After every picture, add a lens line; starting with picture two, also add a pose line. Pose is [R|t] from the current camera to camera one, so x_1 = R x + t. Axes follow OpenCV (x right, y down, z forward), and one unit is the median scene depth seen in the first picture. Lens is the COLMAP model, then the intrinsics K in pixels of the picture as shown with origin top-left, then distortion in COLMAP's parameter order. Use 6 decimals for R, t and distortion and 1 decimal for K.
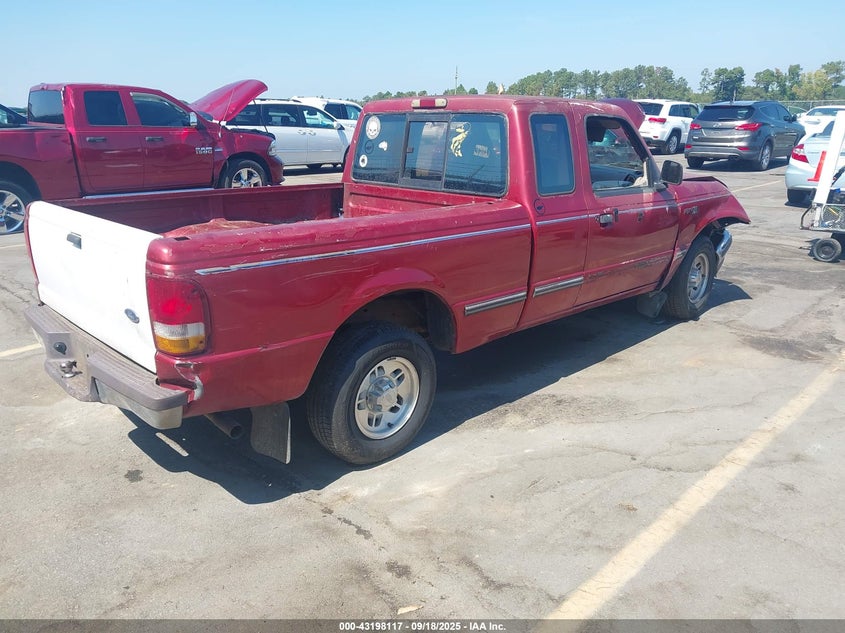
lens RADIAL K [[680.1, 0, 422.5], [0, 680.1, 316.5], [0, 0, 1]] dist [0.005421, 0.003893]
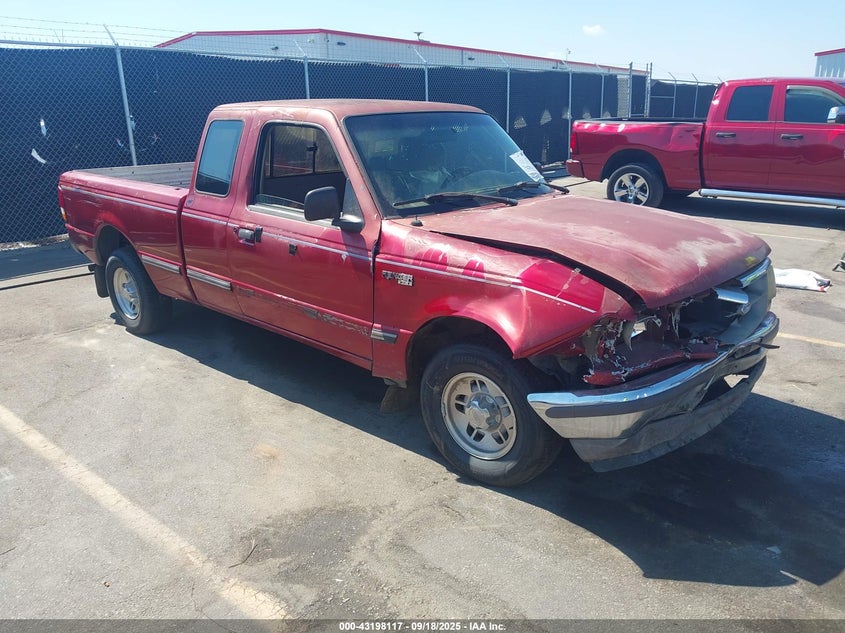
lens RADIAL K [[680.1, 0, 422.5], [0, 680.1, 316.5], [0, 0, 1]] dist [0.005421, 0.003893]
pose [[0.059569, 0.293779, -0.954015, 0.986606], [-0.277838, 0.922827, 0.266827, -0.290617], [0.958779, 0.249167, 0.136595, 0.930166]]
